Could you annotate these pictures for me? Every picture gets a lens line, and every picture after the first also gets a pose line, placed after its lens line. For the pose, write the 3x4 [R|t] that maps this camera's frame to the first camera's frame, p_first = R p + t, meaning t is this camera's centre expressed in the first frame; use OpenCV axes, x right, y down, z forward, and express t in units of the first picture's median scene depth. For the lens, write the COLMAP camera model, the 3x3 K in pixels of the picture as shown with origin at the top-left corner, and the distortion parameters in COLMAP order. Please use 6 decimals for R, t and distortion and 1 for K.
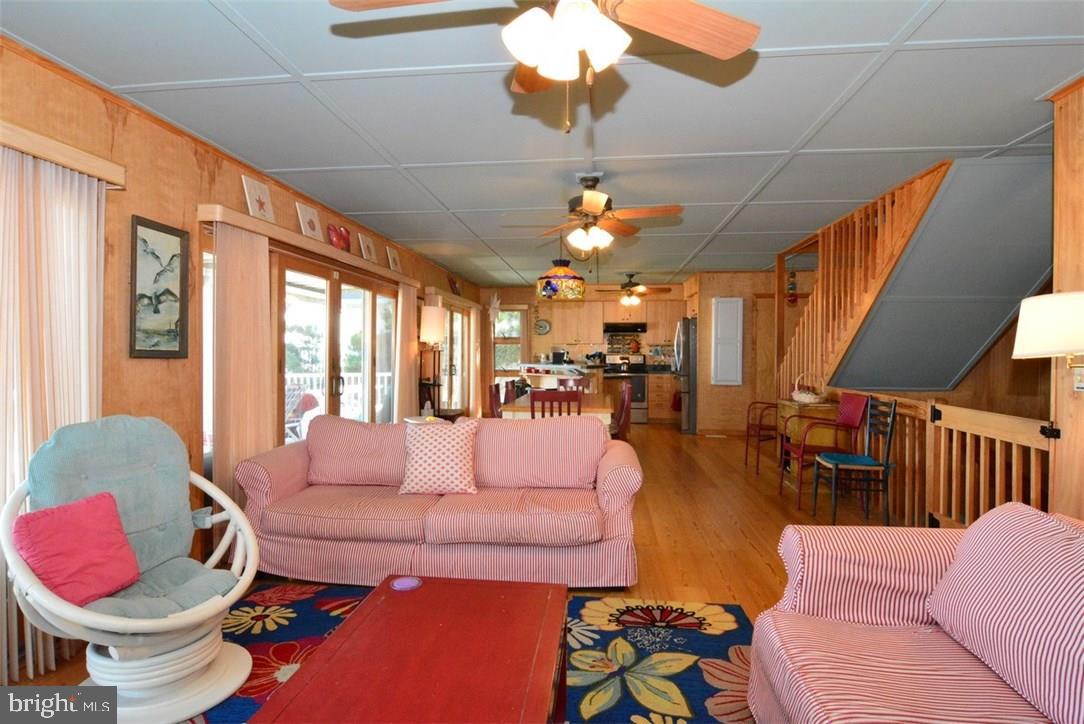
lens RADIAL K [[589.6, 0, 541.1], [0, 589.6, 365.4], [0, 0, 1]] dist [-0.019383, -0.002167]
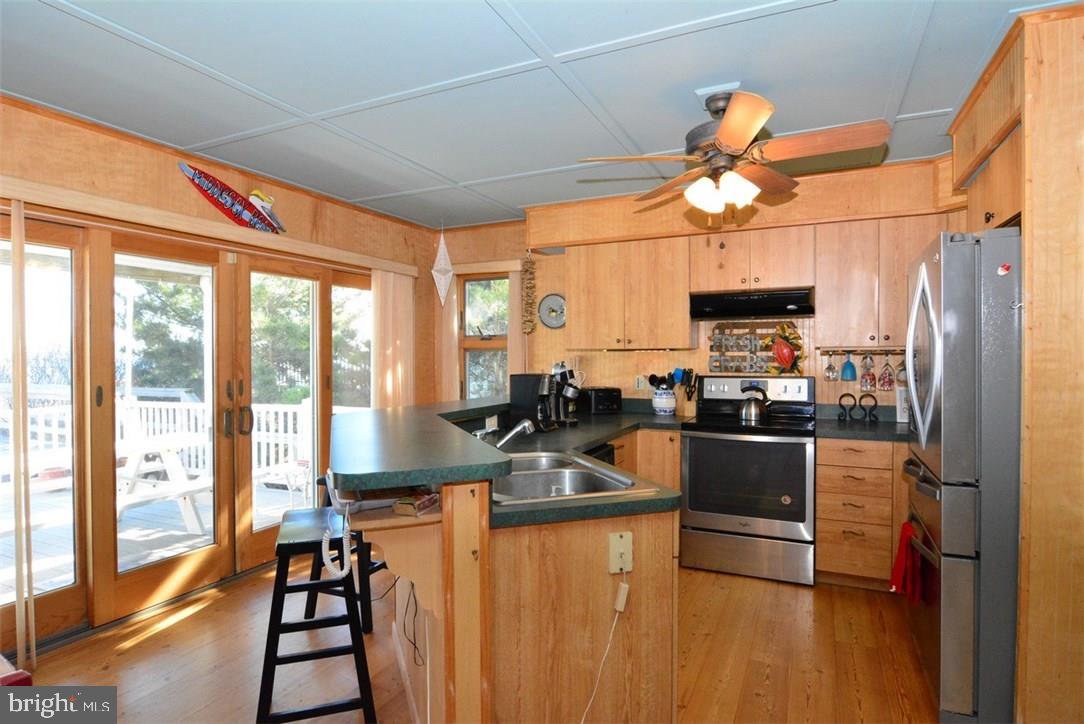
lens RADIAL K [[589.6, 0, 542.9], [0, 589.6, 357.9], [0, 0, 1]] dist [-0.019383, -0.002167]
pose [[0.945103, -0.003571, -0.326754, 0.138872], [-0.003389, 0.999779, -0.020729, -0.022343], [0.326756, 0.020698, 0.944882, 0.612310]]
